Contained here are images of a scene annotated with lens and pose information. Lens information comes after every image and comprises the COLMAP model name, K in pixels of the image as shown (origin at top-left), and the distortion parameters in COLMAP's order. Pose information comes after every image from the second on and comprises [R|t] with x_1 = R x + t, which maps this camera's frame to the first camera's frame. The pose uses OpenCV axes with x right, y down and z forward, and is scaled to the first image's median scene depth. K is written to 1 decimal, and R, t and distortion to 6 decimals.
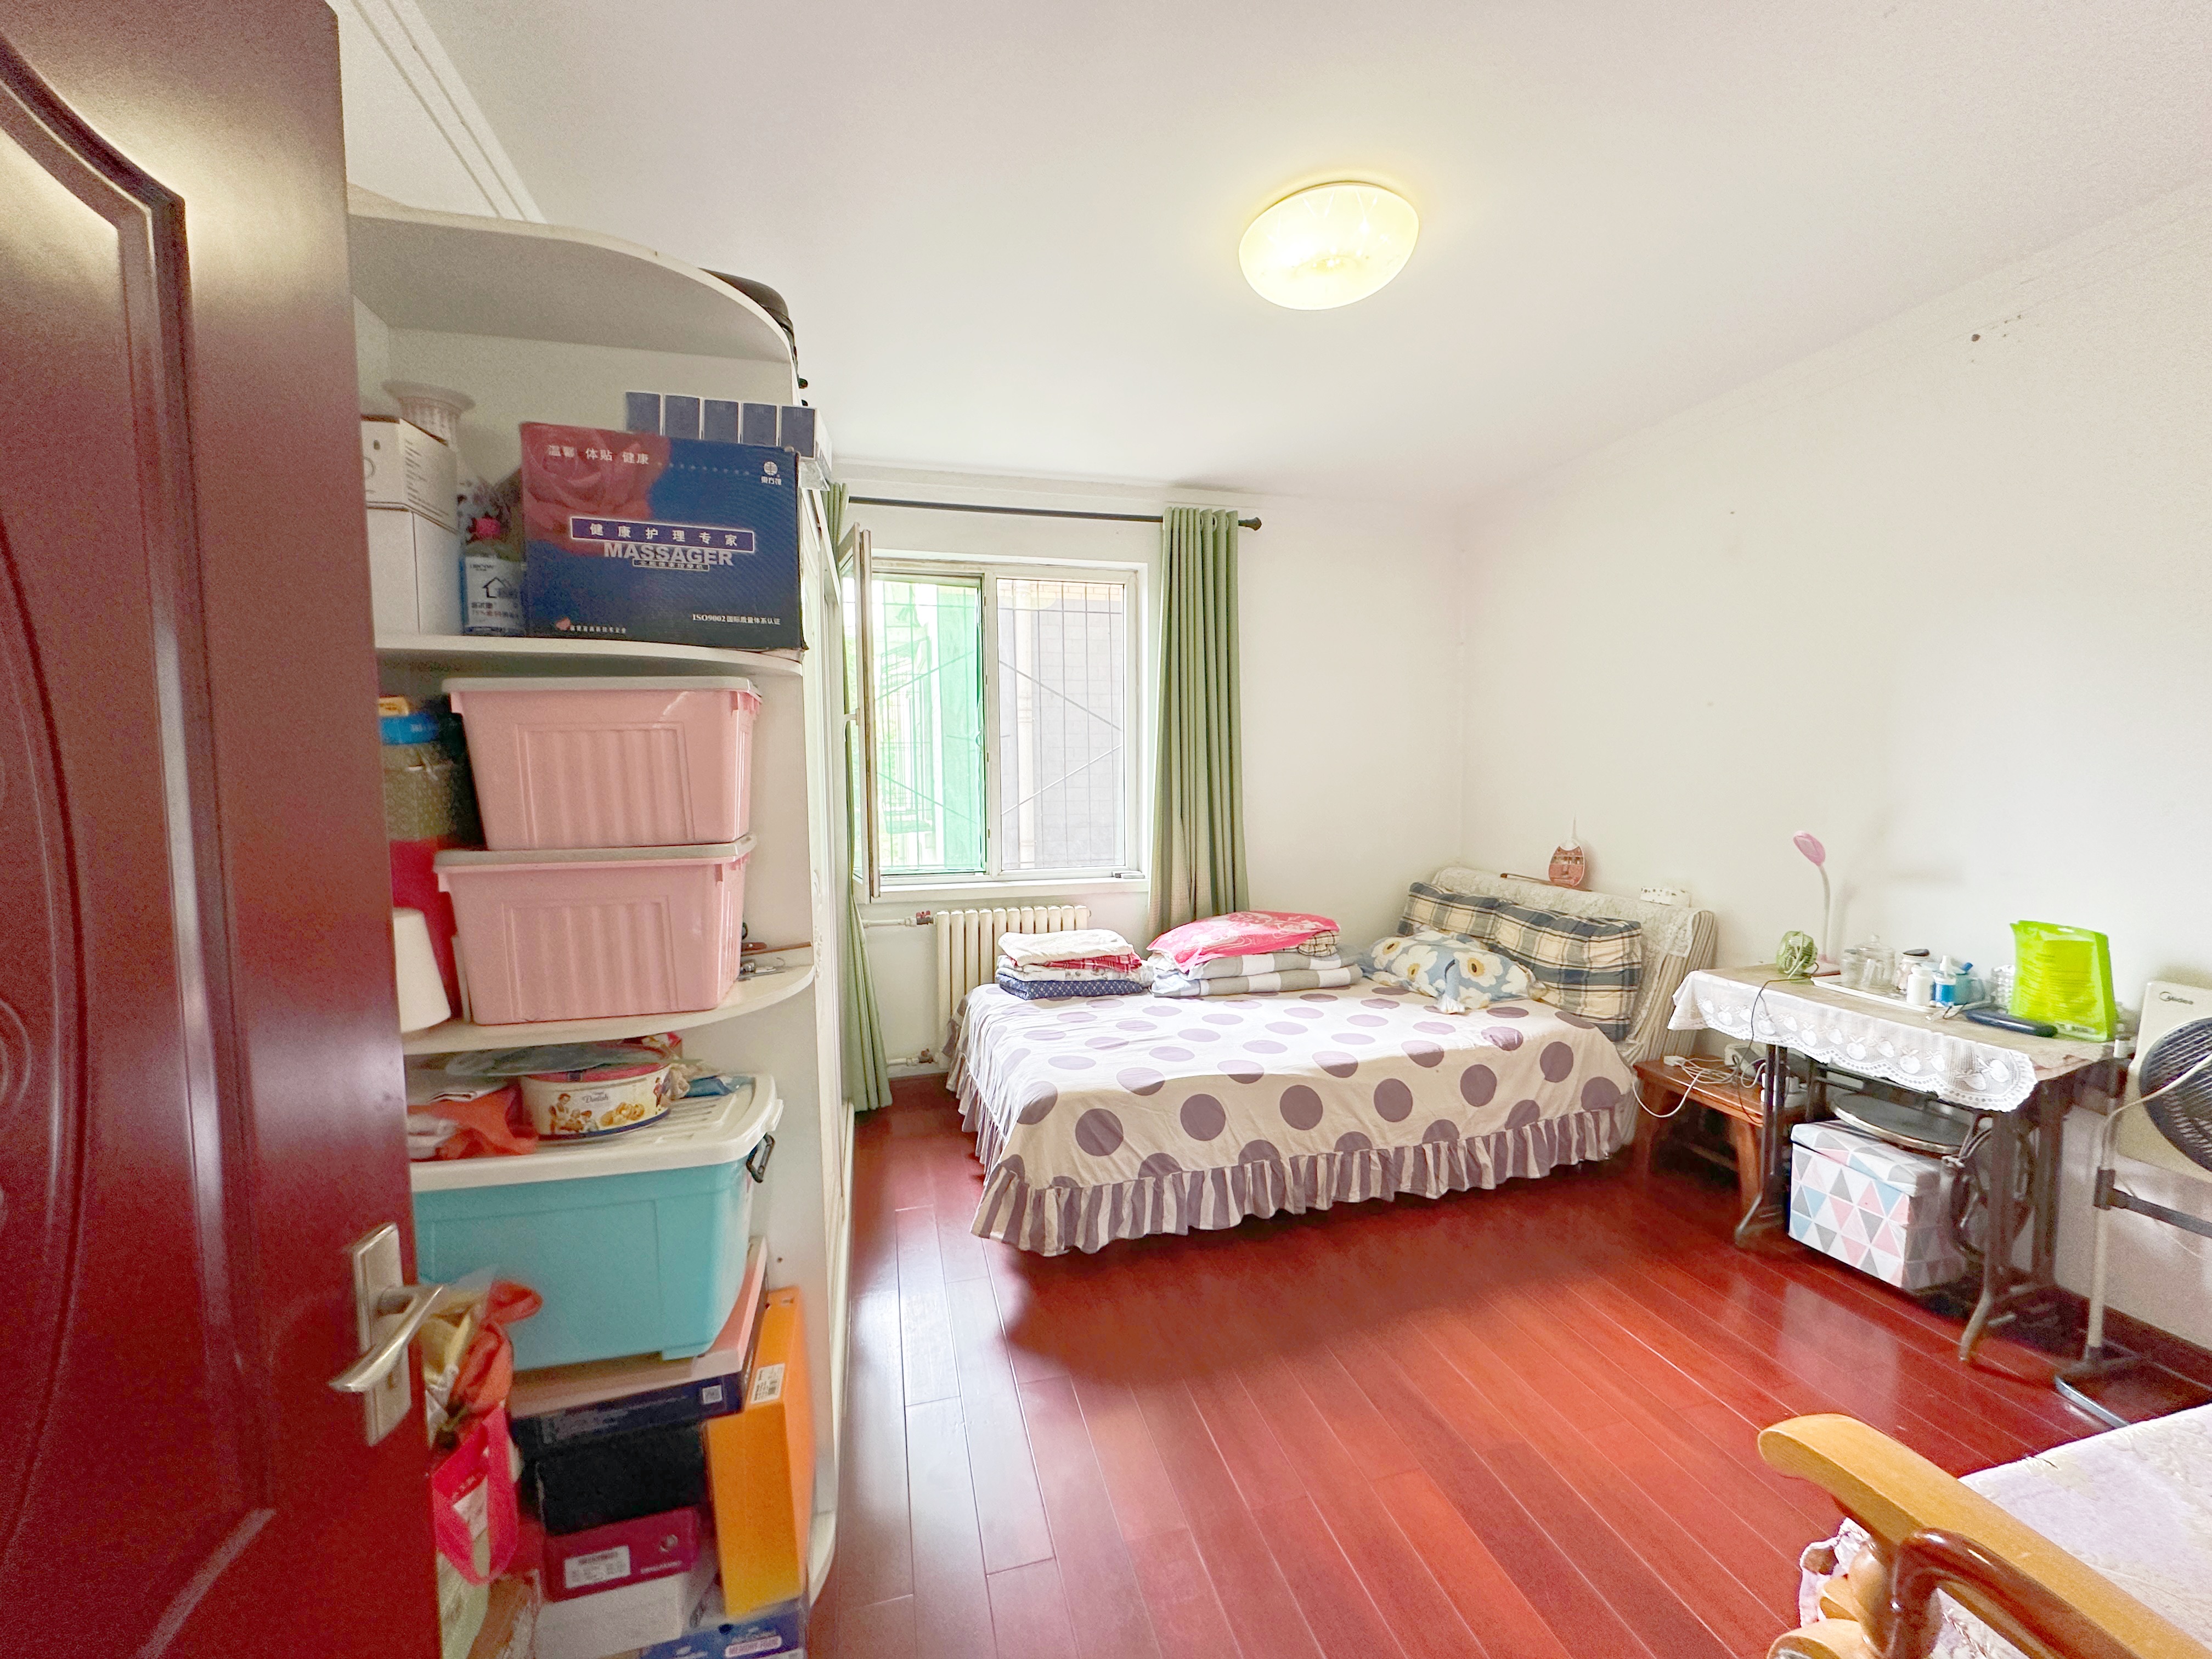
lens RADIAL K [[885.1, 0, 1106.1], [0, 885.1, 824.1], [0, 0, 1]] dist [-0.002575, 0.000305]
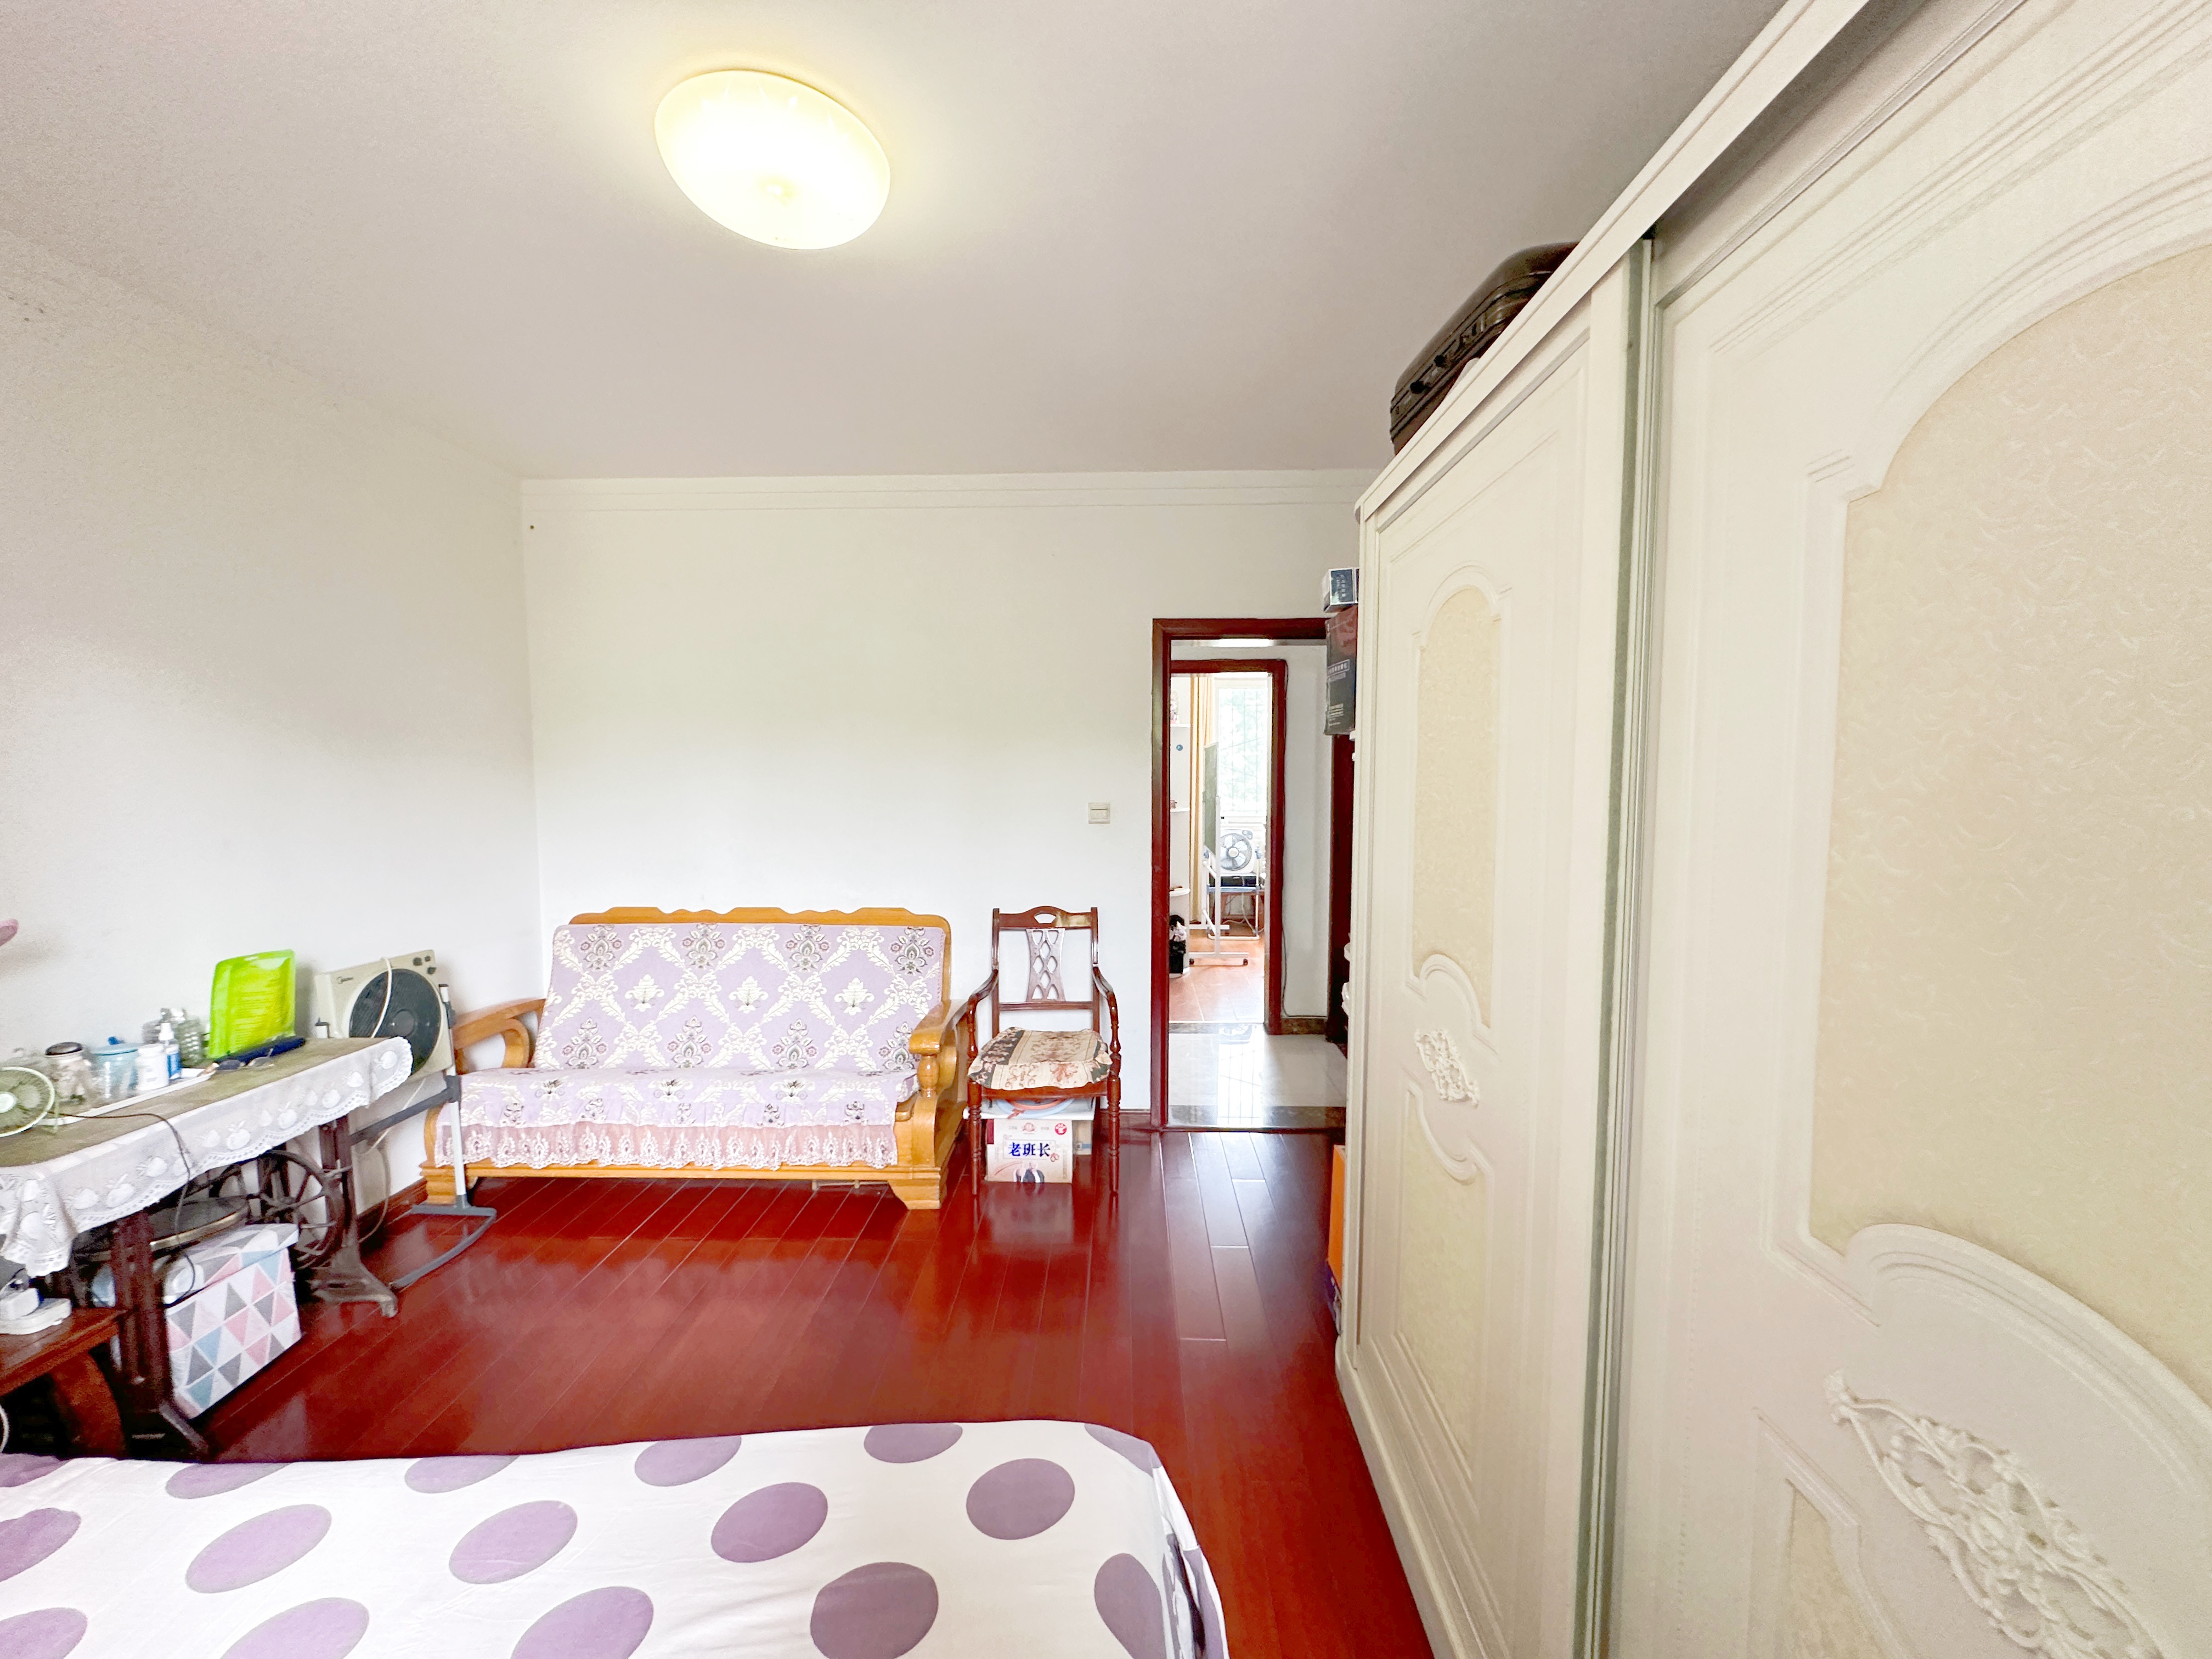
lens RADIAL K [[885.1, 0, 1106.1], [0, 885.1, 824.1], [0, 0, 1]] dist [-0.002575, 0.000305]
pose [[-0.960809, -0.006181, 0.277143, -0.226453], [0.028597, 0.992208, 0.121269, -0.134148], [-0.275733, 0.124442, -0.953145, 1.545787]]
